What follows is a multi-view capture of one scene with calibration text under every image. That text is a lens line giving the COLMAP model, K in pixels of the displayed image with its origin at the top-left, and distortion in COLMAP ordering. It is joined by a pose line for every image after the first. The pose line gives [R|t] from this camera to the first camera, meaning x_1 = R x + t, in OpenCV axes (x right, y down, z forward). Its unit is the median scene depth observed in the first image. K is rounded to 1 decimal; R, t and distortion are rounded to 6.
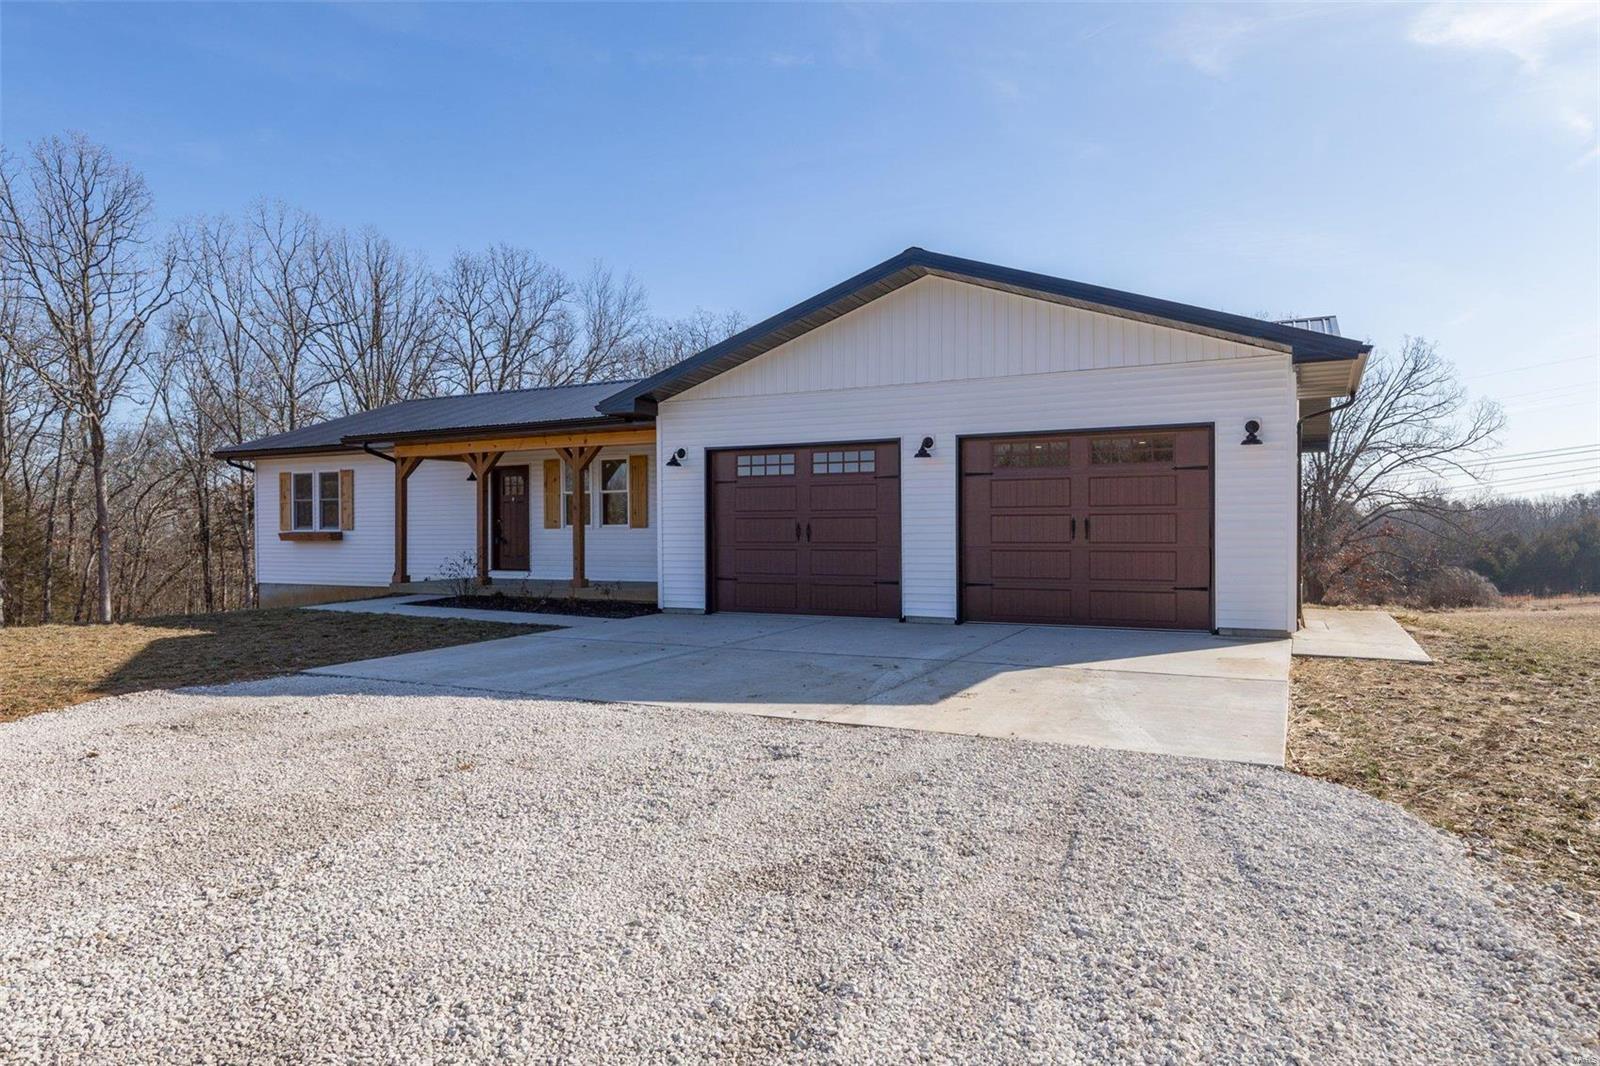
lens RADIAL K [[983.9, 0, 792.3], [0, 983.9, 529.4], [0, 0, 1]] dist [-0.001432, -0.004657]
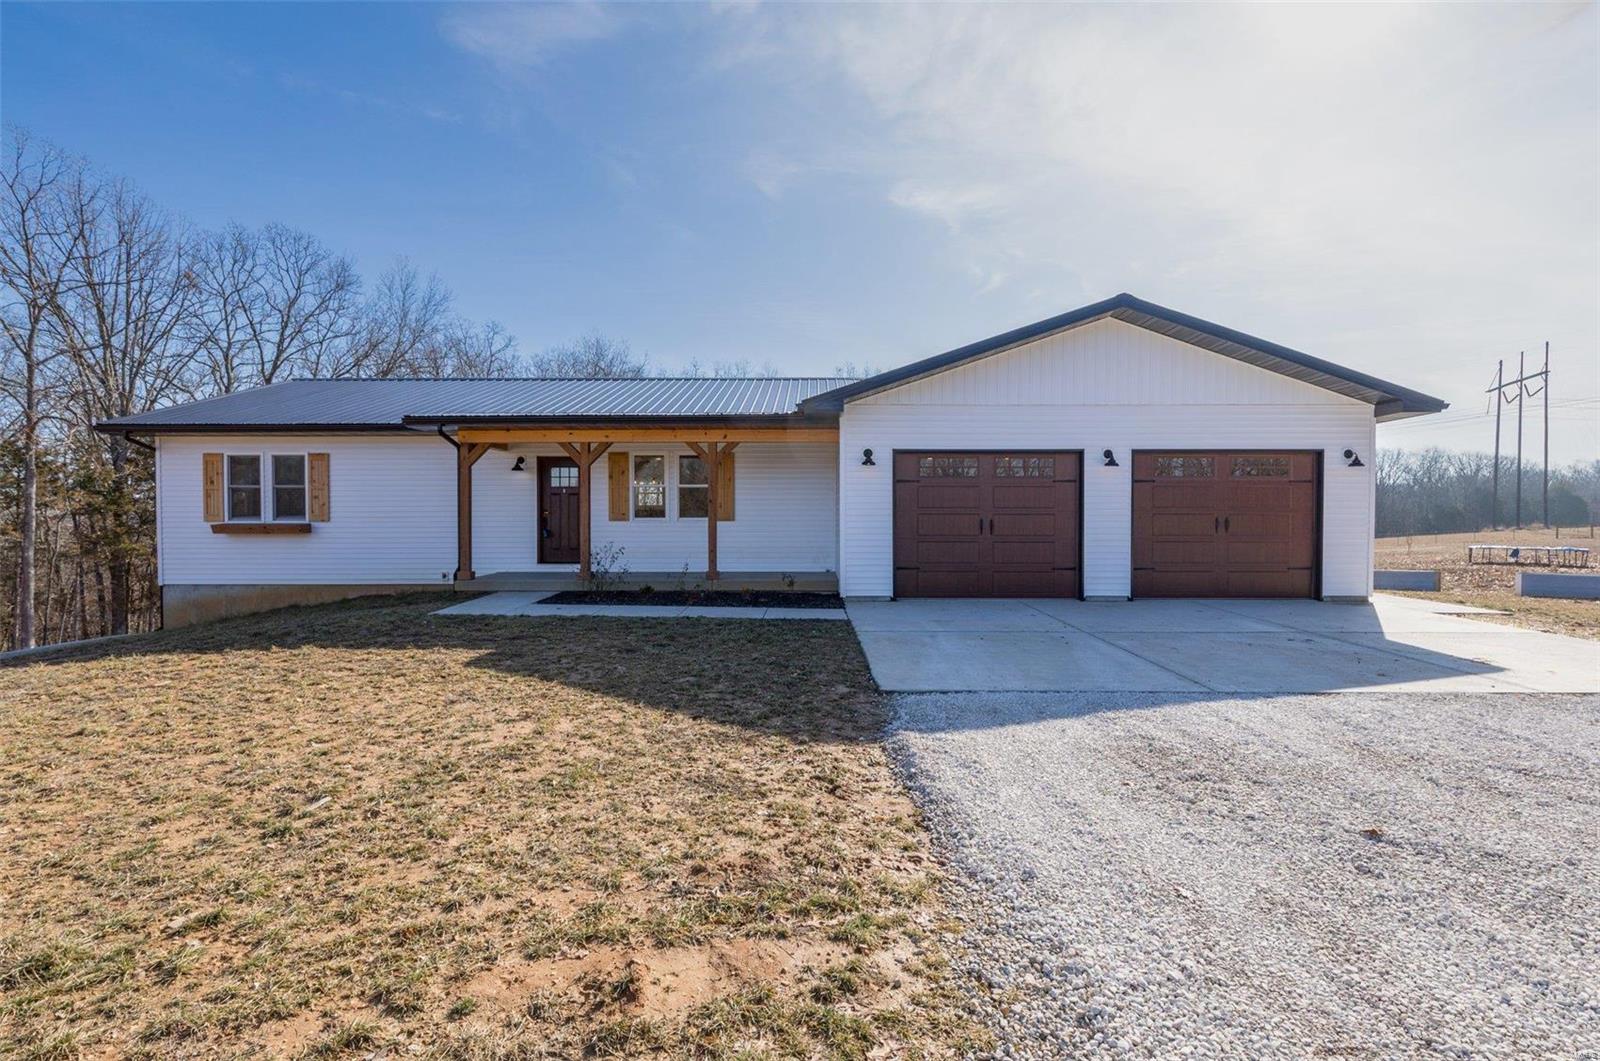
lens RADIAL K [[752.6, 0, 809.6], [0, 752.6, 529.7], [0, 0, 1]] dist [-0.002568, 0.001350]
pose [[0.887343, -0.002271, 0.461105, -0.449600], [-0.004143, 0.999908, 0.012897, -0.003166], [-0.461092, -0.013354, 0.887252, 0.239182]]
